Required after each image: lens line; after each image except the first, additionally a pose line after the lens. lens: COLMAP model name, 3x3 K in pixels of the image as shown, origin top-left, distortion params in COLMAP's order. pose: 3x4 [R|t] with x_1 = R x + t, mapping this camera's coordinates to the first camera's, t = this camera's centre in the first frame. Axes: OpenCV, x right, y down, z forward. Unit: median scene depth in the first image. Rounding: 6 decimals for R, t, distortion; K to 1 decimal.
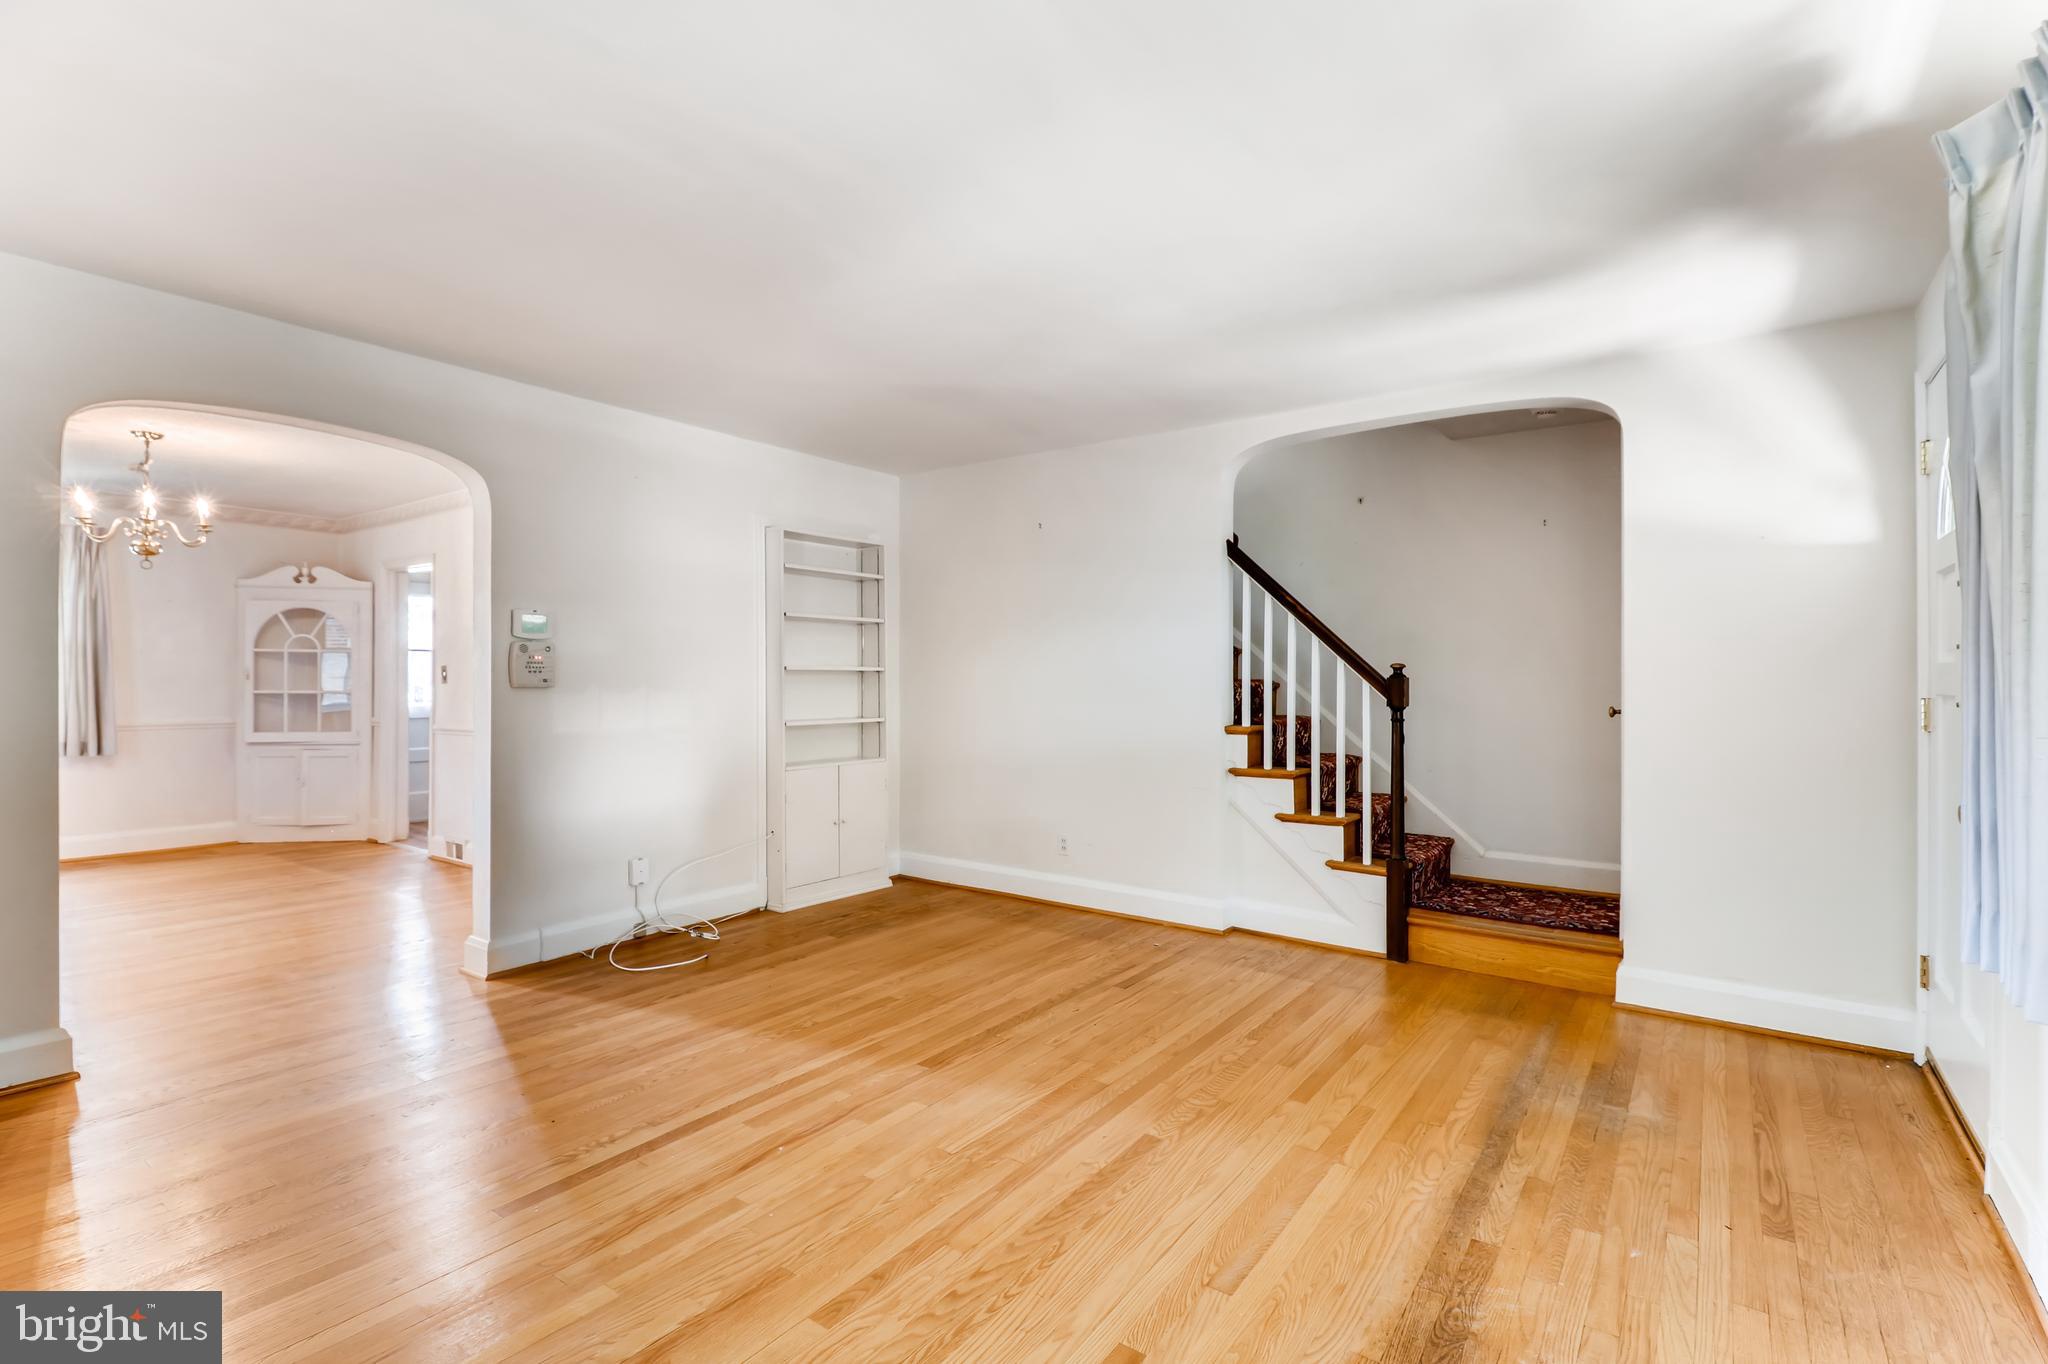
lens RADIAL K [[941.5, 0, 1025.6], [0, 941.5, 675.9], [0, 0, 1]] dist [0.022888, -0.016131]
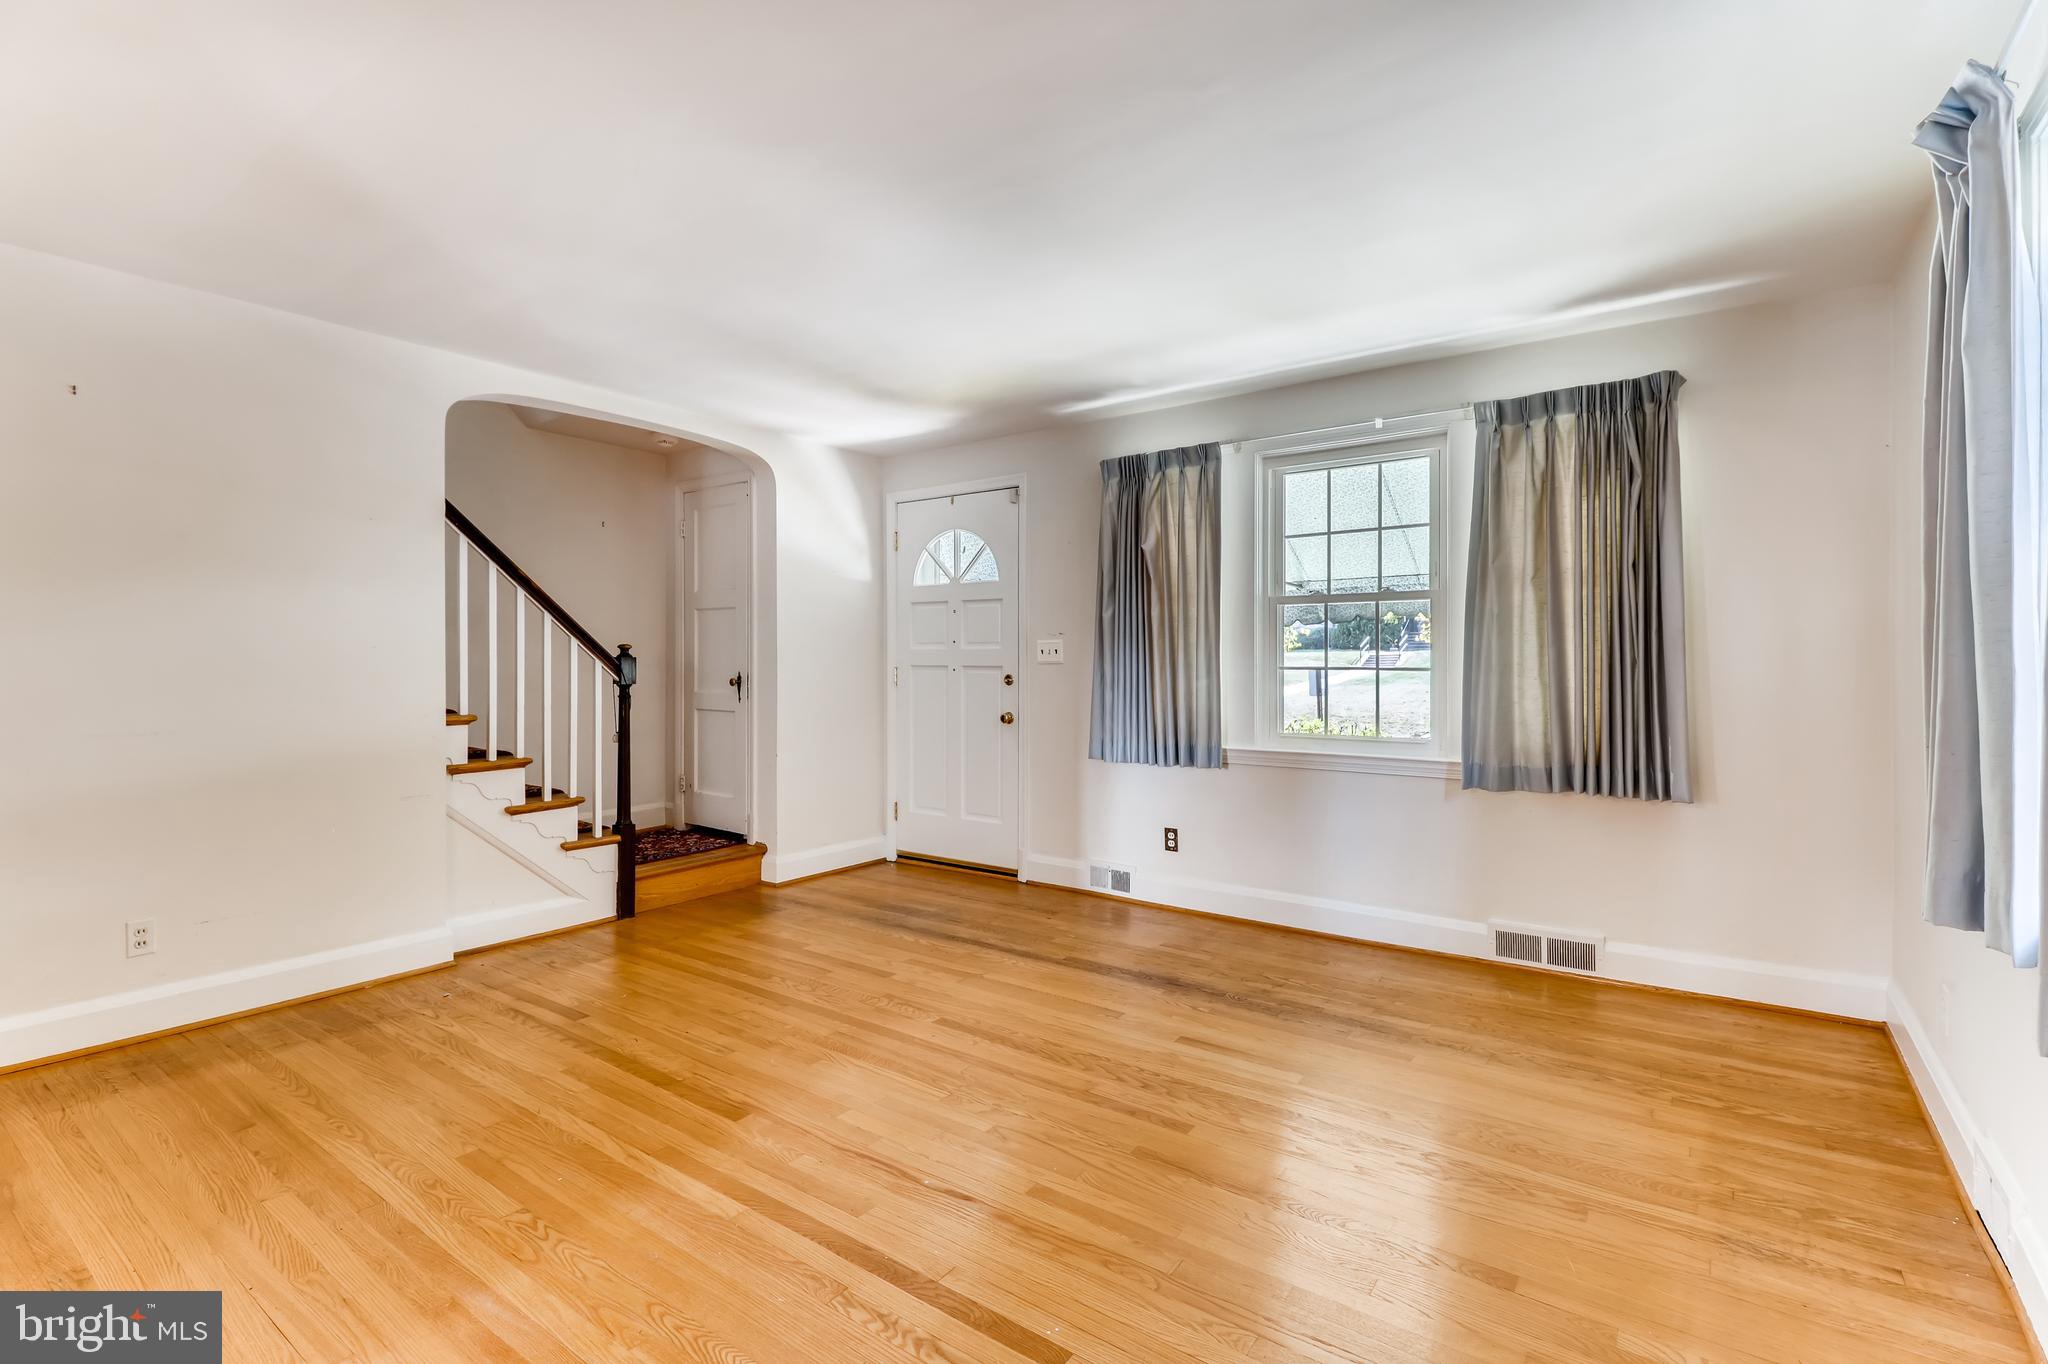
lens RADIAL K [[940.8, 0, 1027.6], [0, 940.8, 655.0], [0, 0, 1]] dist [0.002413, 0.000000]
pose [[-0.003330, -0.000978, 0.999994, -0.756584], [-0.000778, 0.999999, 0.000976, -0.002005], [-0.999994, -0.000775, -0.003330, 0.595056]]
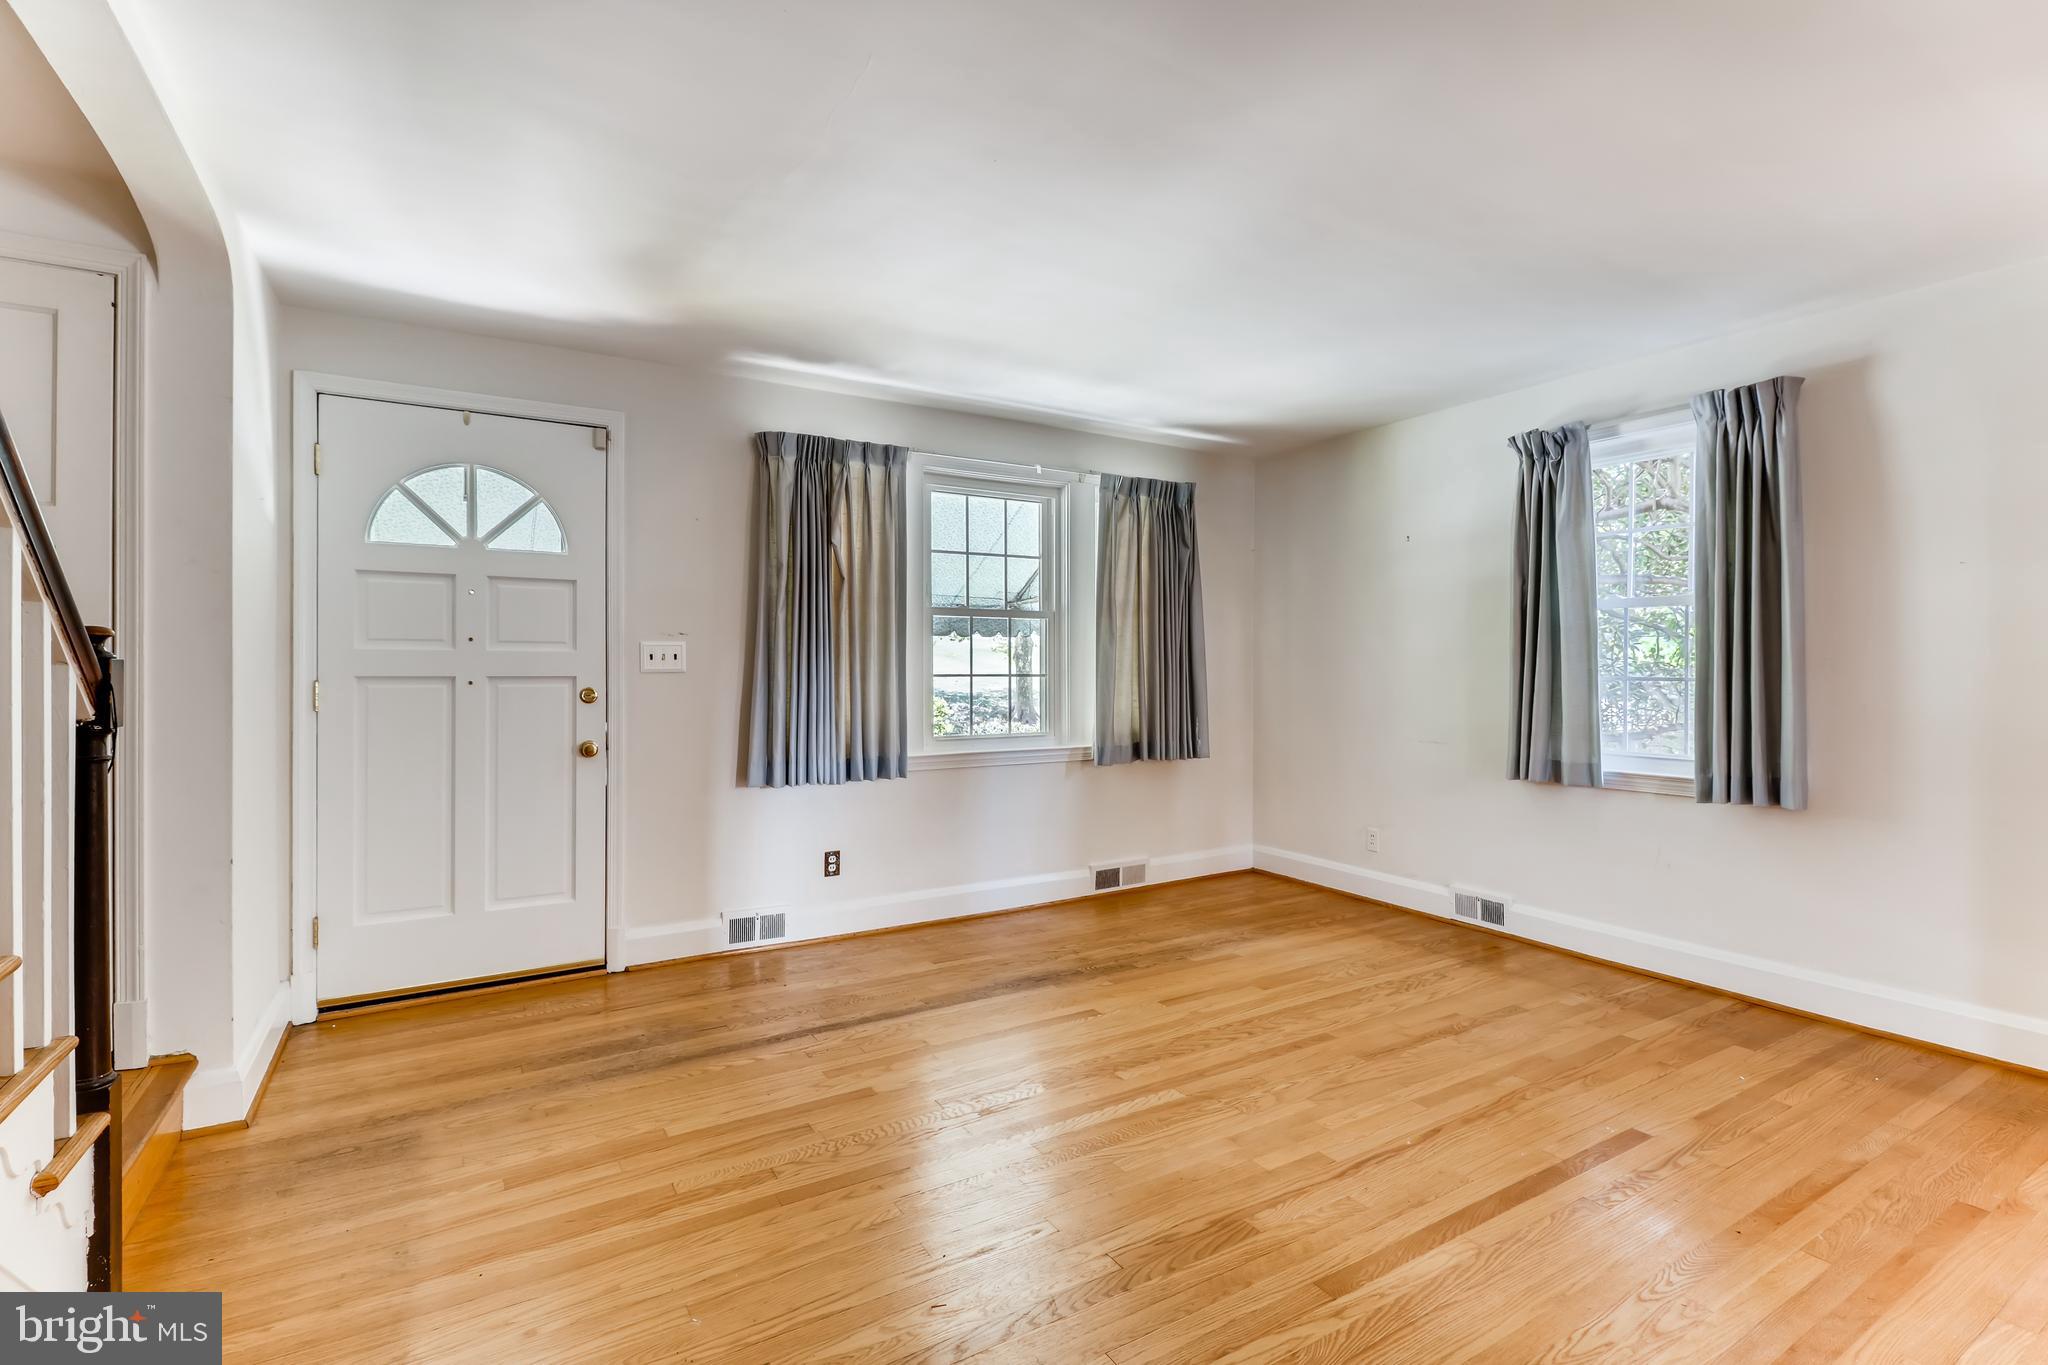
lens RADIAL K [[933.7, 0, 1023.6], [0, 933.7, 670.4], [0, 0, 1]] dist [0.023717, -0.015970]
pose [[-0.923814, -0.006384, 0.382789, -0.169611], [-0.005758, 0.999980, 0.002780, 0.003861], [-0.382799, 0.000364, -0.923832, 1.352020]]
